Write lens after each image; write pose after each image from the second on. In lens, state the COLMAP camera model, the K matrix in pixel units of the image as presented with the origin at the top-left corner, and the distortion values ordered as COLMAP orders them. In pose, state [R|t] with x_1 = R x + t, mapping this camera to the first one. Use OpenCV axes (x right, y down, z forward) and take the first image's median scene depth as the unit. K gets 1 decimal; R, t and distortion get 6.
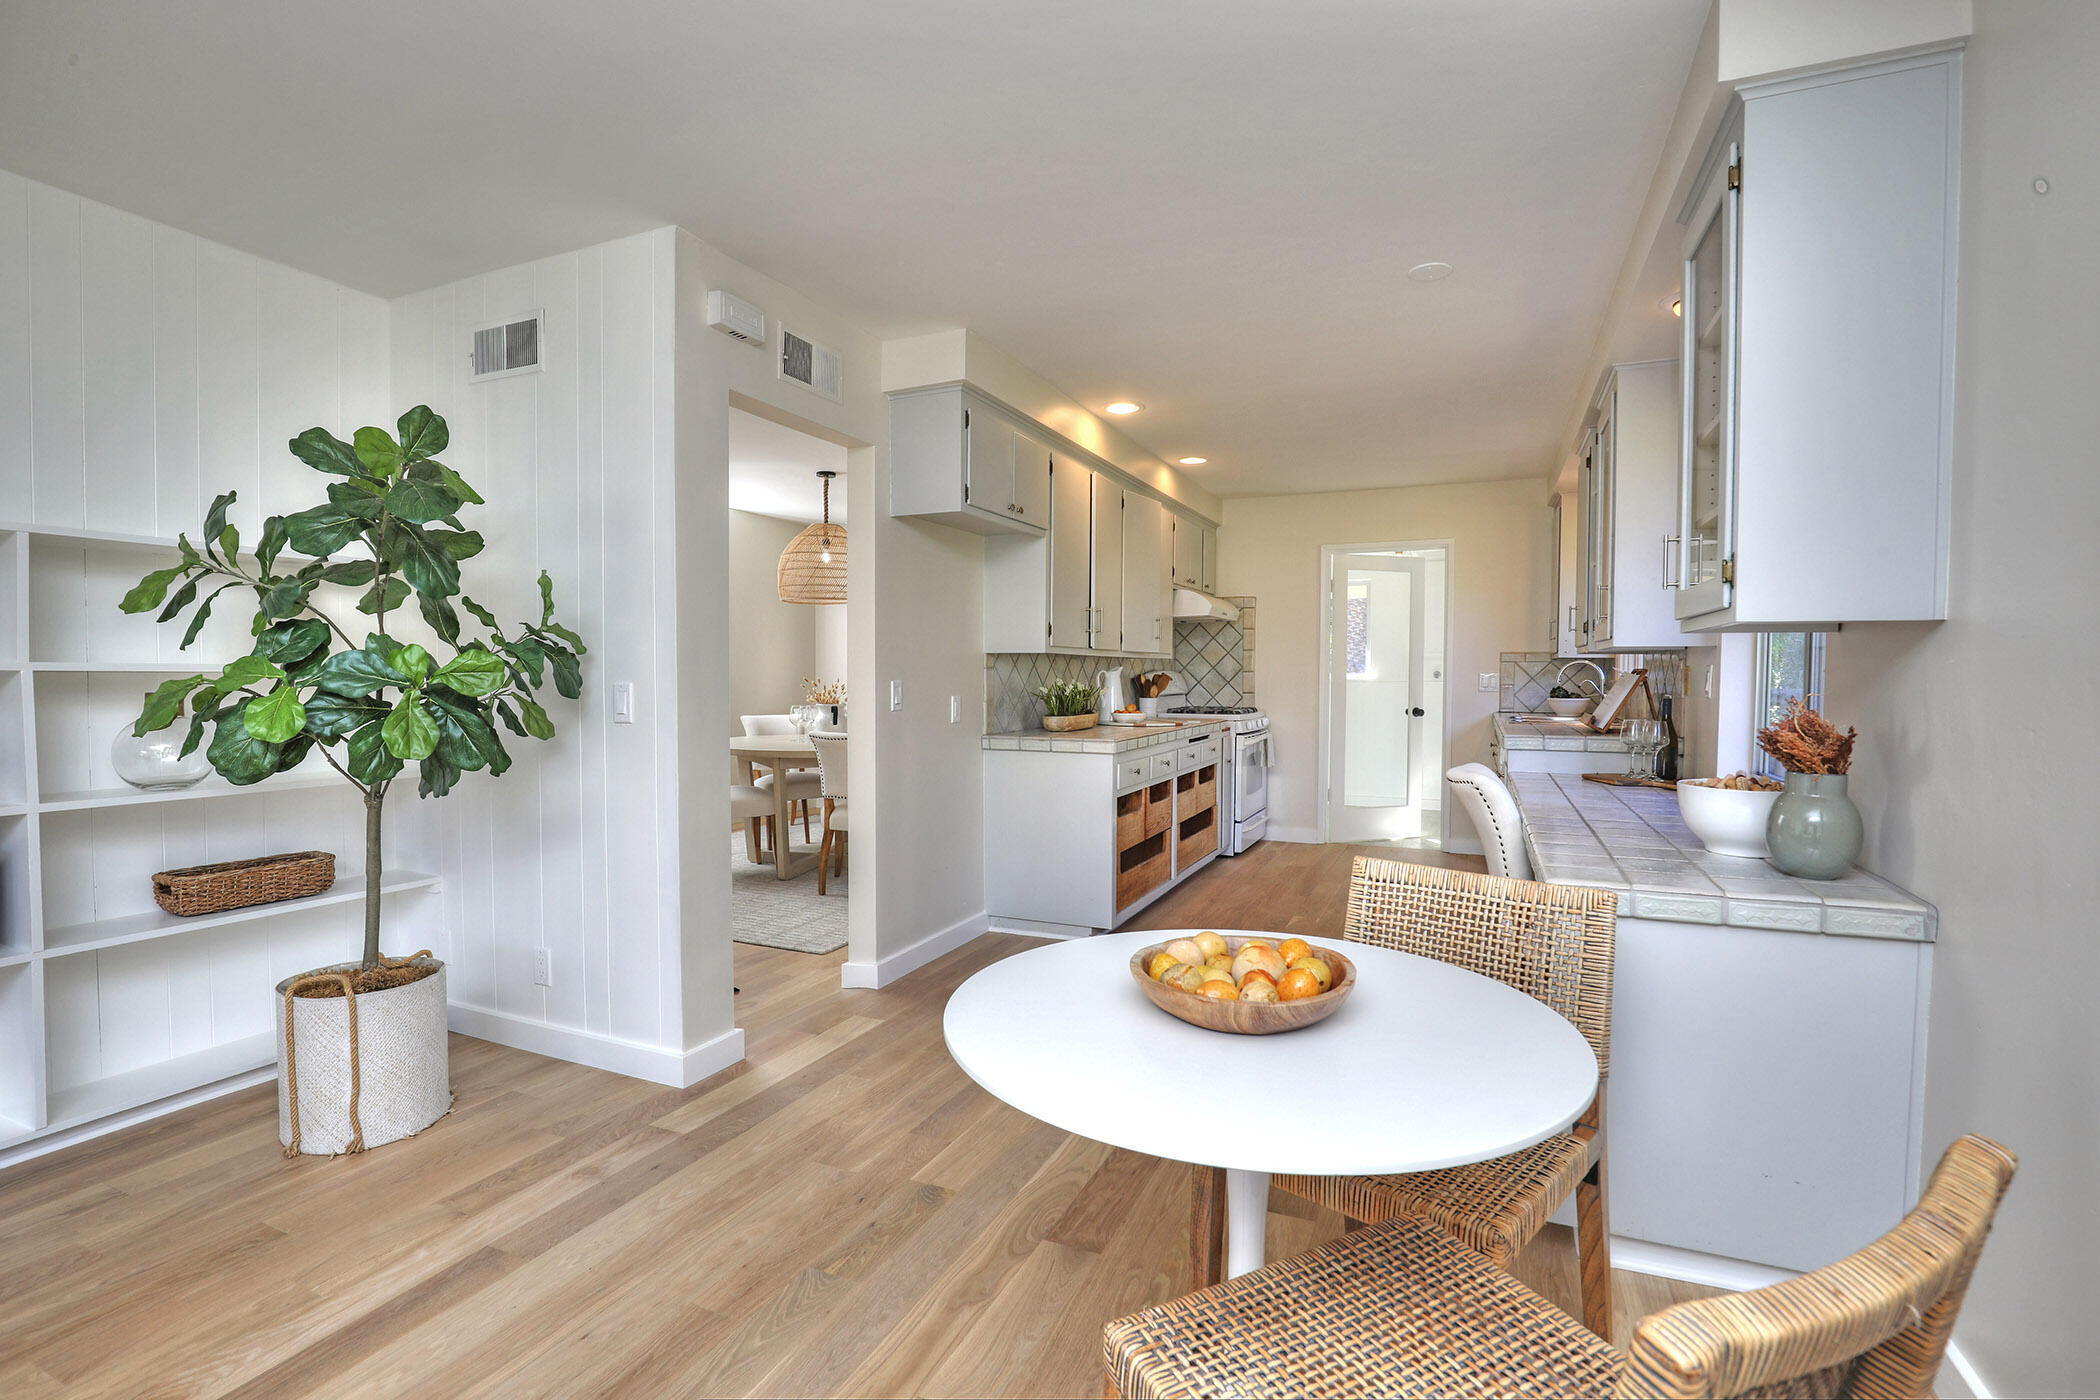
lens RADIAL K [[967.4, 0, 1050.0], [0, 967.4, 700.0], [0, 0, 1]] dist [-0.023727, 0.000015]
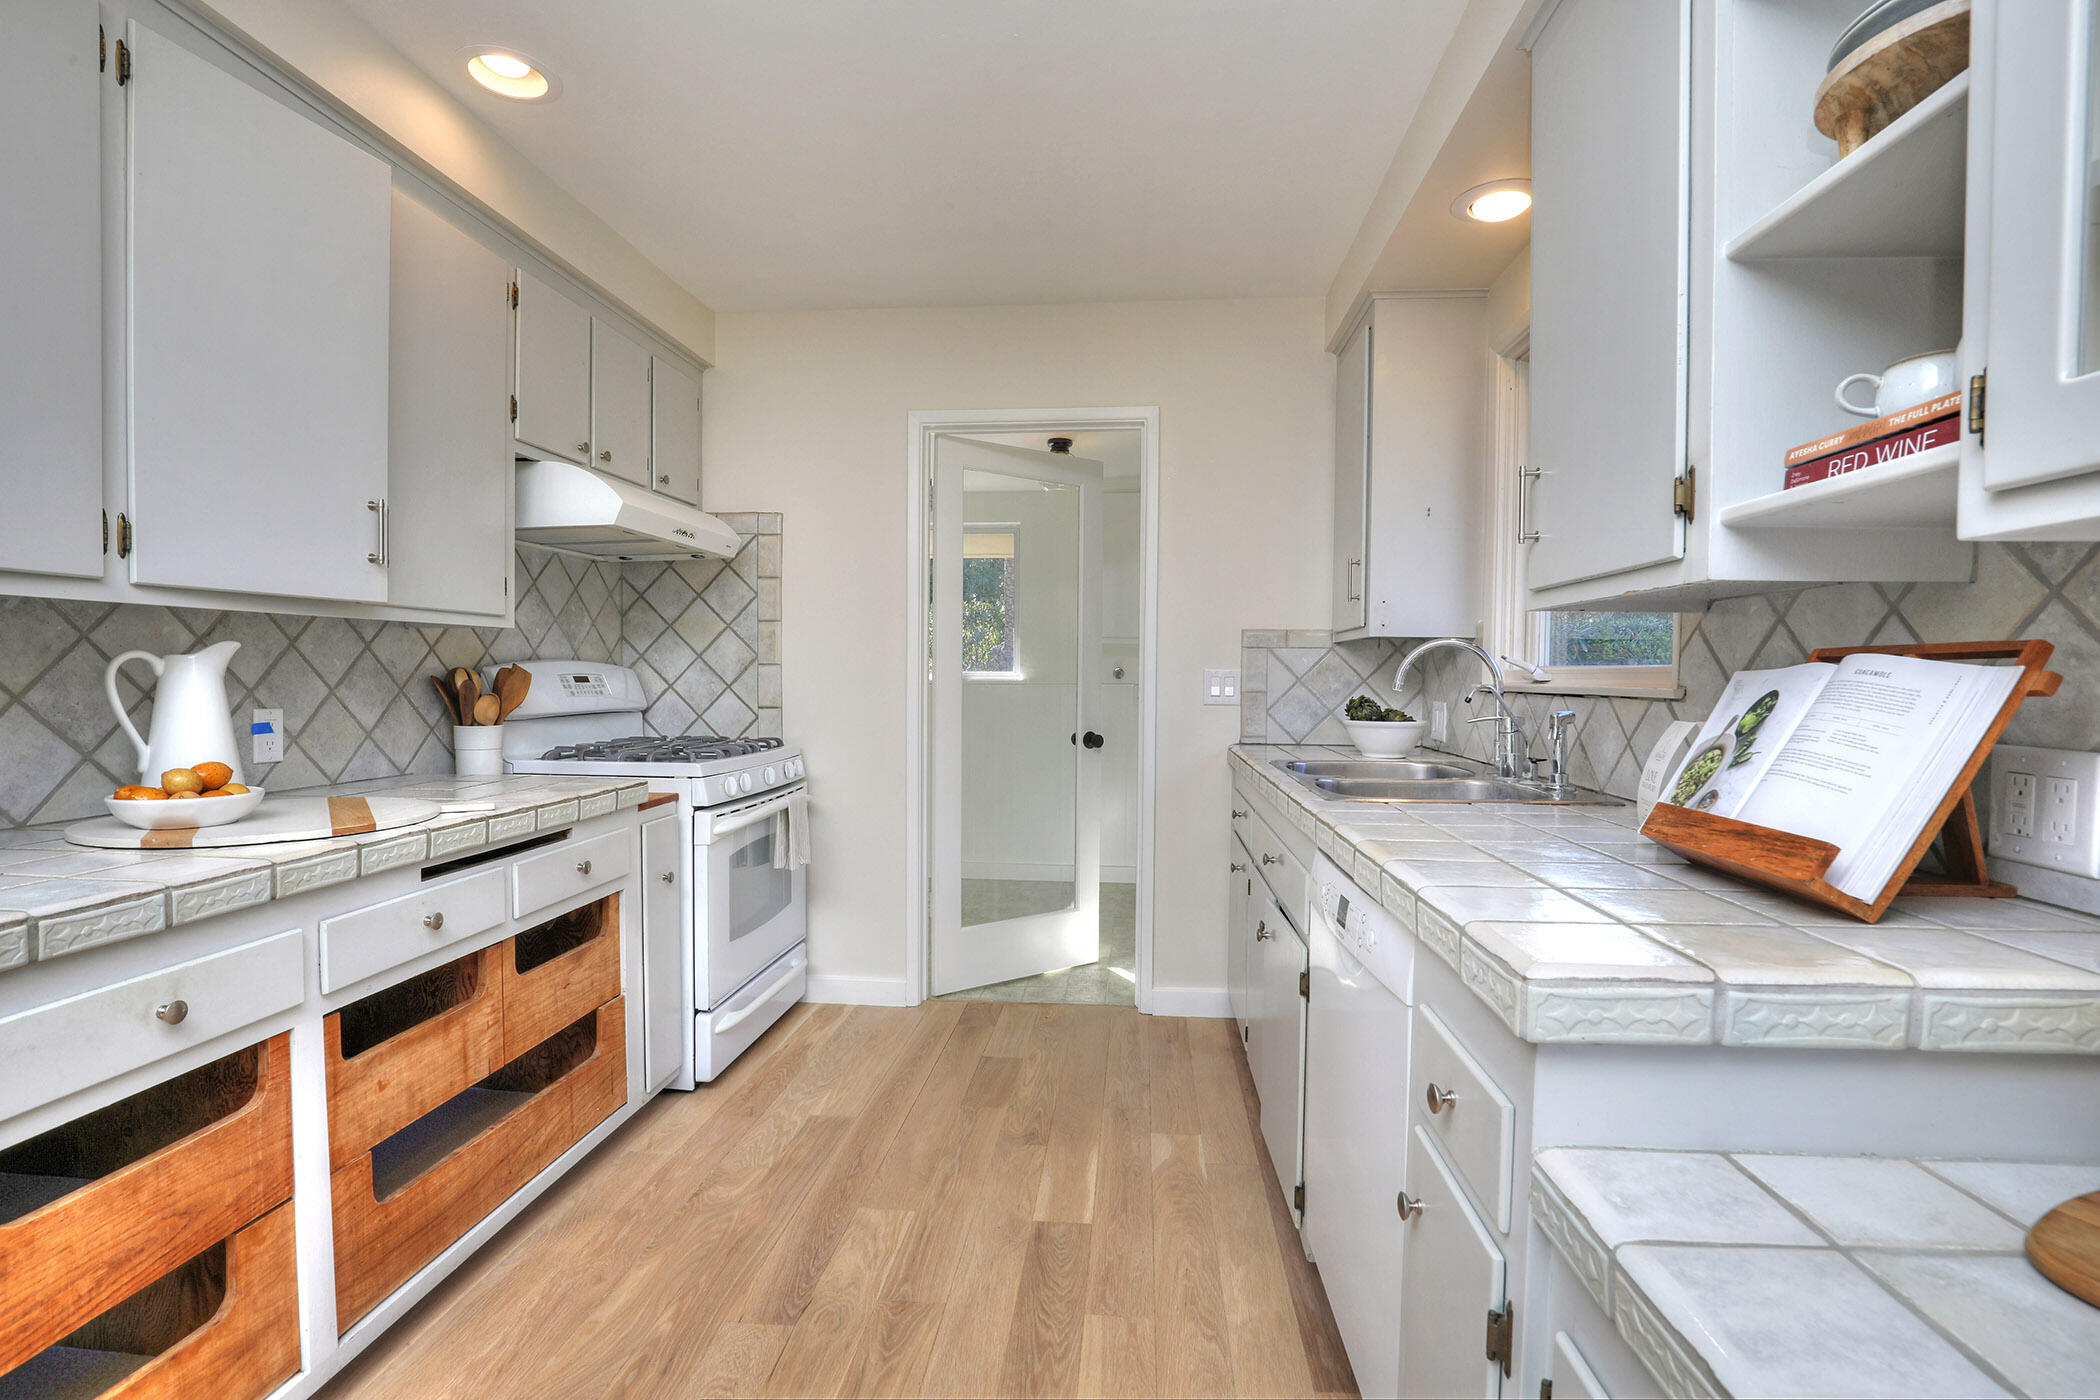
lens RADIAL K [[967.4, 0, 1050.0], [0, 967.4, 700.0], [0, 0, 1]] dist [-0.023727, 0.000015]
pose [[0.948083, -0.003451, 0.318005, 0.242271], [0.003890, 0.999992, -0.000745, -0.014014], [-0.318000, 0.001944, 0.948089, 0.639462]]
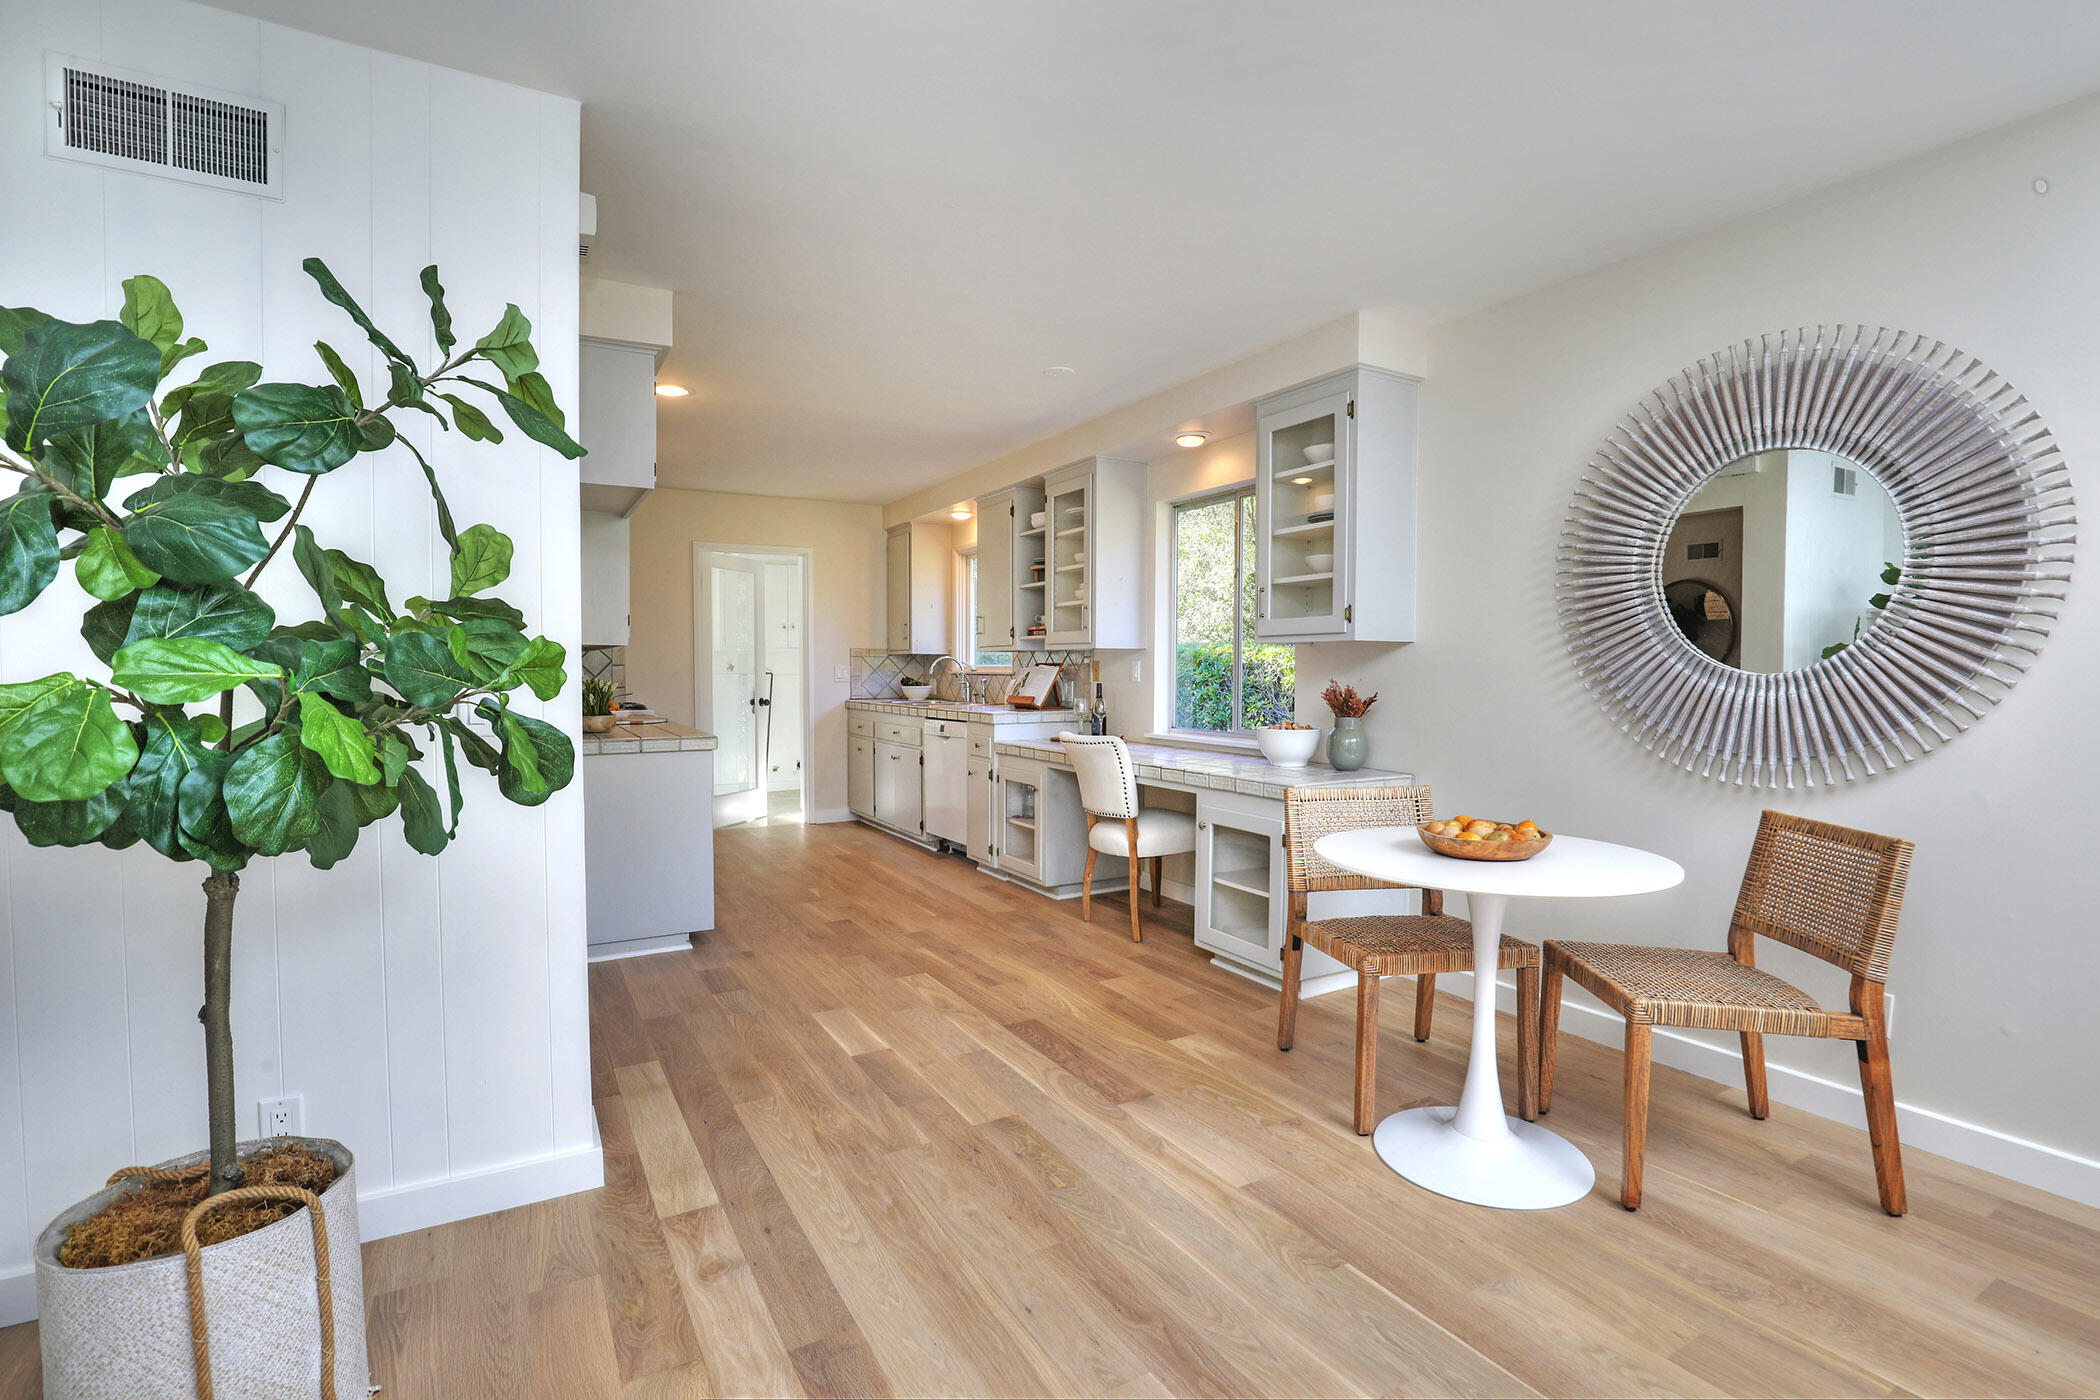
lens RADIAL K [[967.4, 0, 1050.0], [0, 967.4, 700.0], [0, 0, 1]] dist [-0.023727, 0.000015]
pose [[0.583347, -0.029268, 0.811695, -0.425960], [0.023109, 0.999544, 0.019434, -0.004806], [-0.811894, 0.007420, 0.583758, 0.120261]]
